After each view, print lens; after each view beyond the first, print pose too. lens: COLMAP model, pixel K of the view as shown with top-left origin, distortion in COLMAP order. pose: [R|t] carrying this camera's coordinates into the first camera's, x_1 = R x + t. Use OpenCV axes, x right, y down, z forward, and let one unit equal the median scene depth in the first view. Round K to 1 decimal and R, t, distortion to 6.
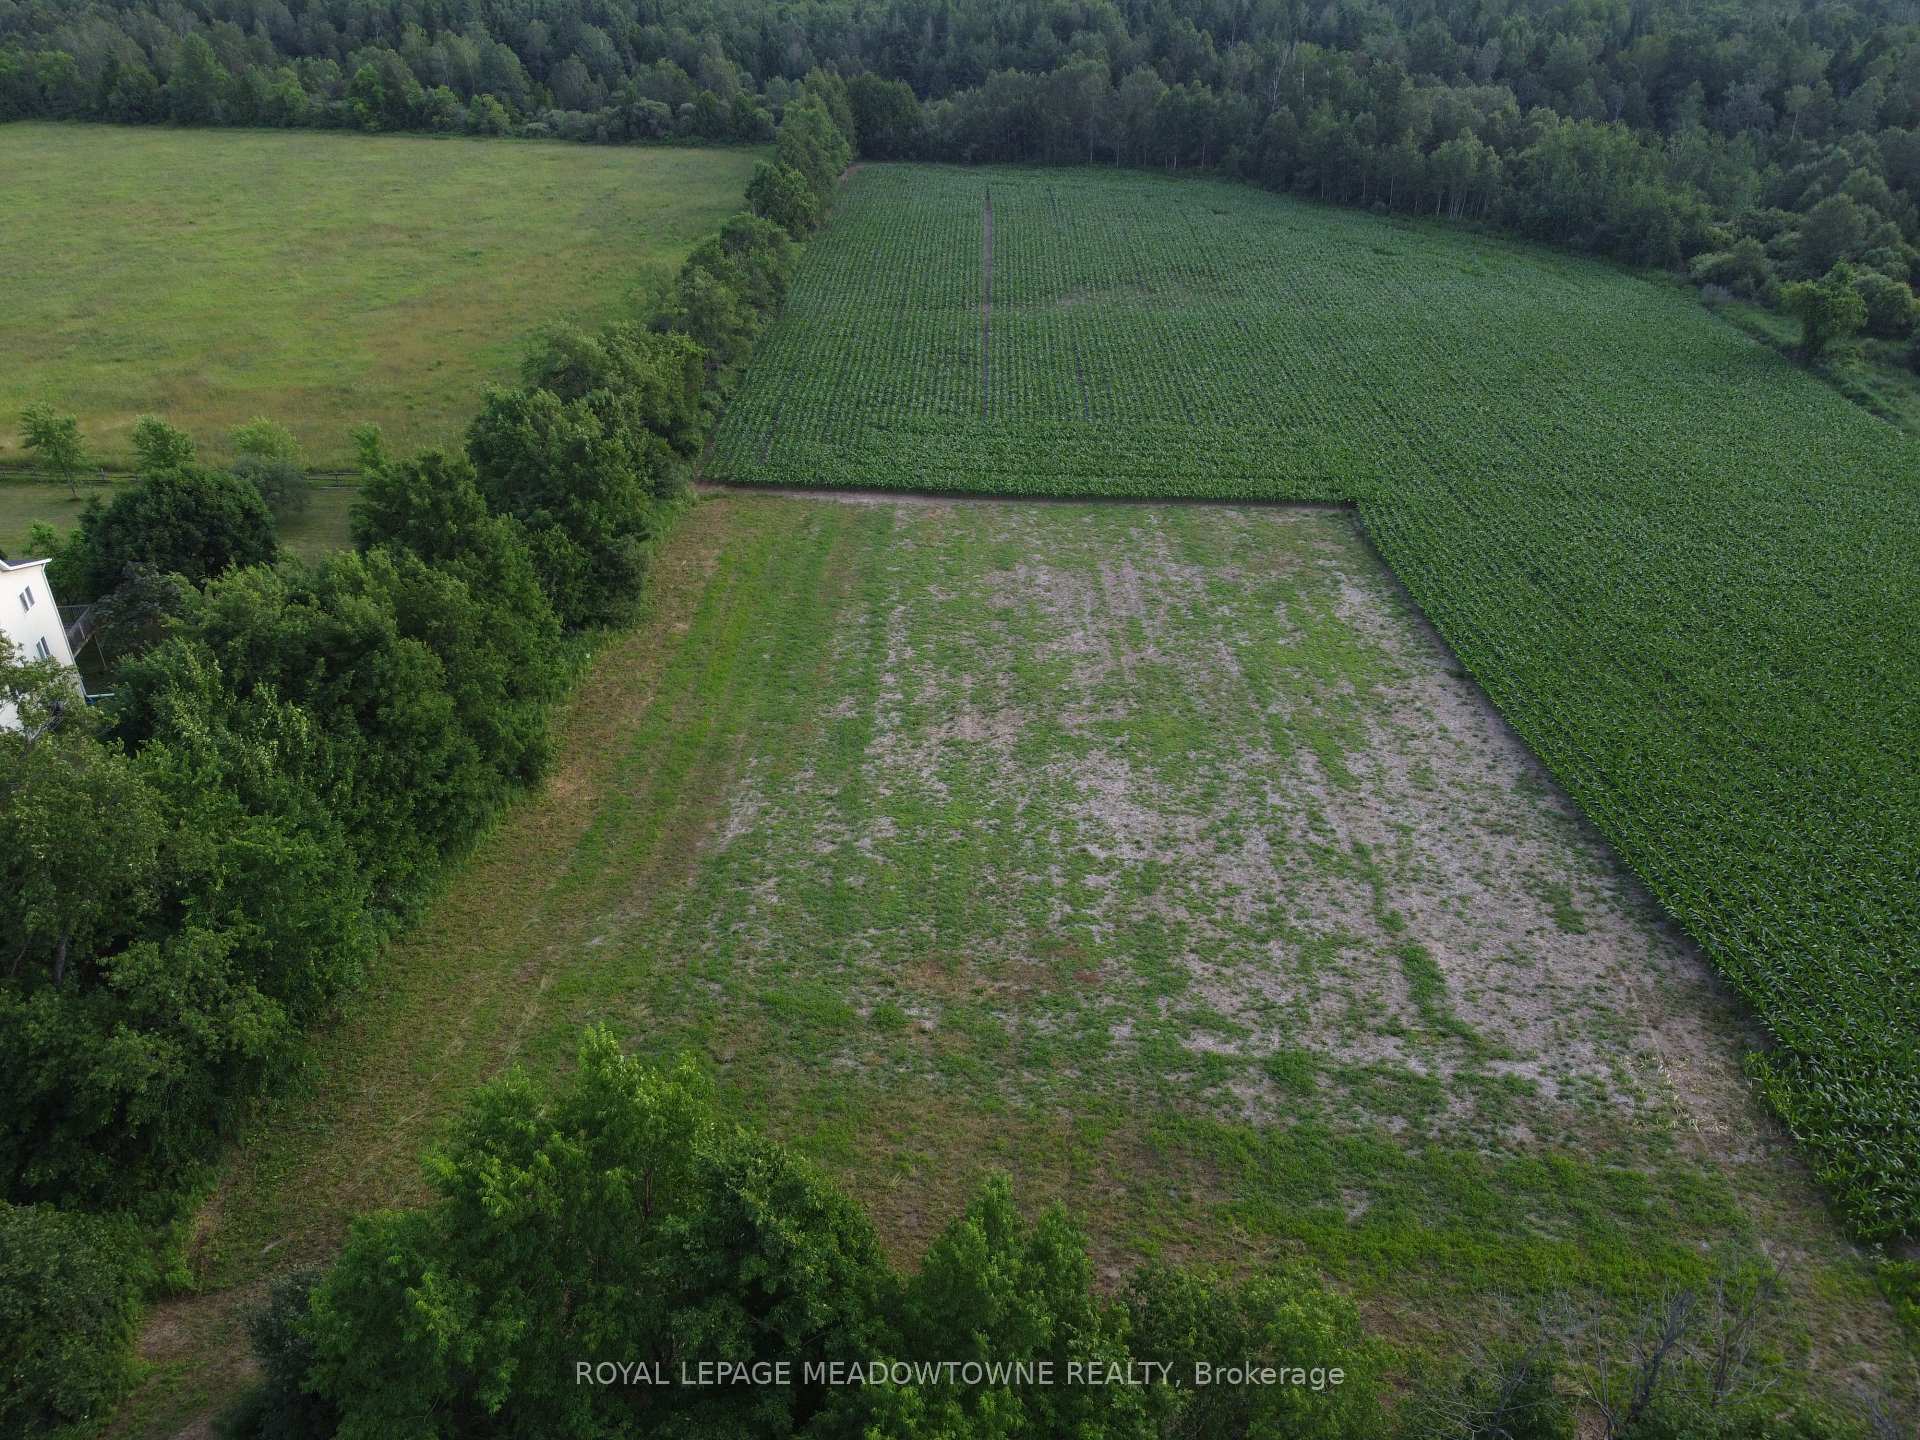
lens RADIAL K [[1446.9, 0, 958.2], [0, 1446.9, 722.8], [0, 0, 1]] dist [0.005347, -0.009446]
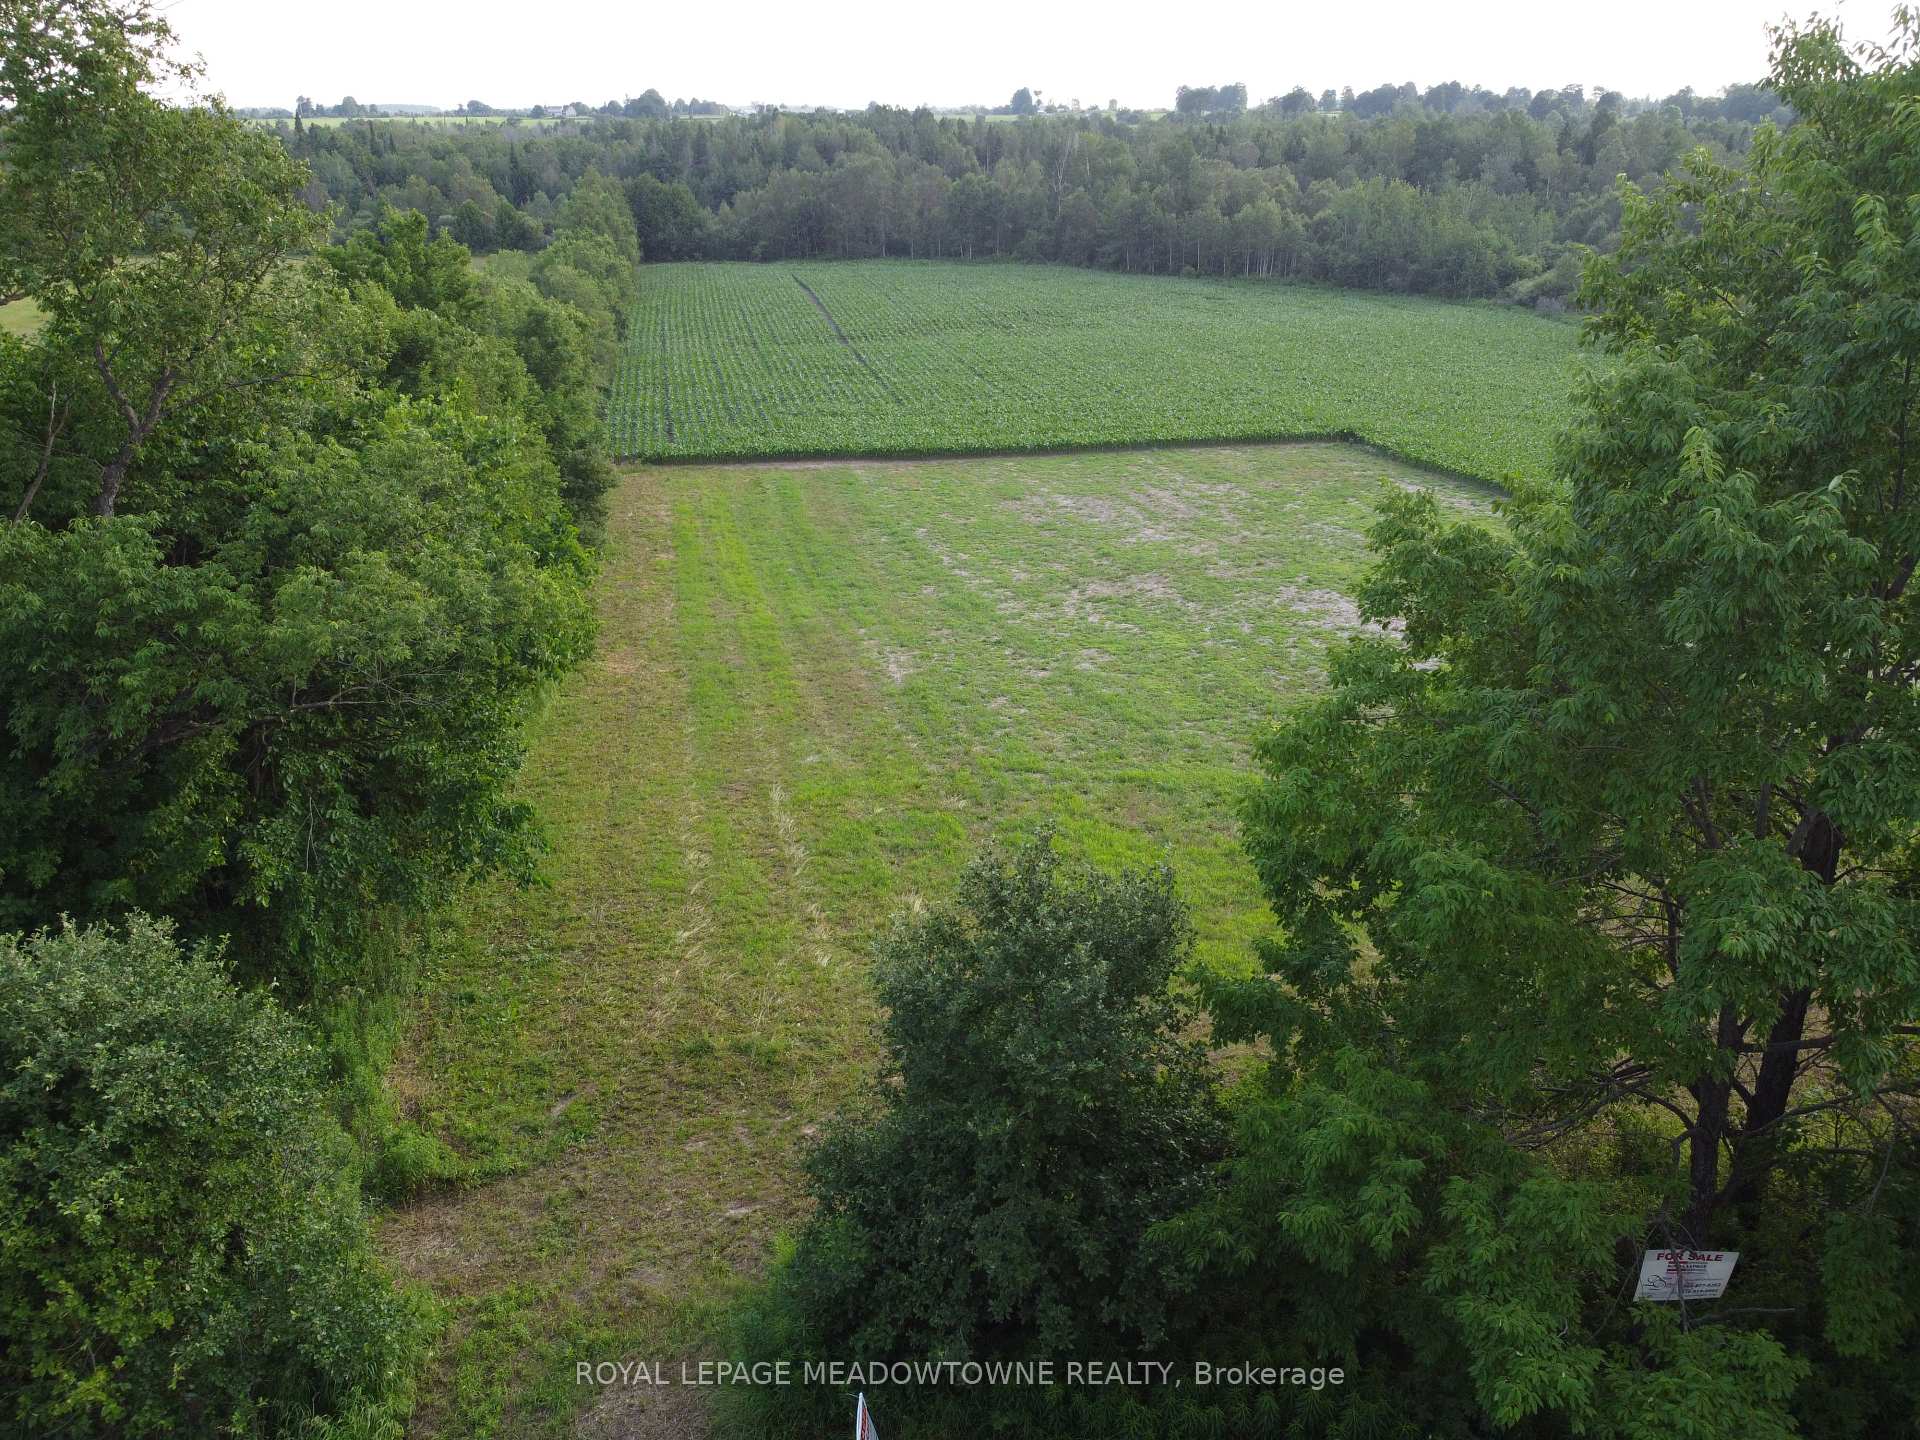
lens RADIAL K [[1446.9, 0, 958.2], [0, 1446.9, 725.0], [0, 0, 1]] dist [0.005347, -0.009446]
pose [[0.978680, -0.084876, 0.187032, -0.236592], [0.108646, 0.986722, -0.120732, 0.171544], [-0.174301, 0.138478, 0.974907, 0.264271]]
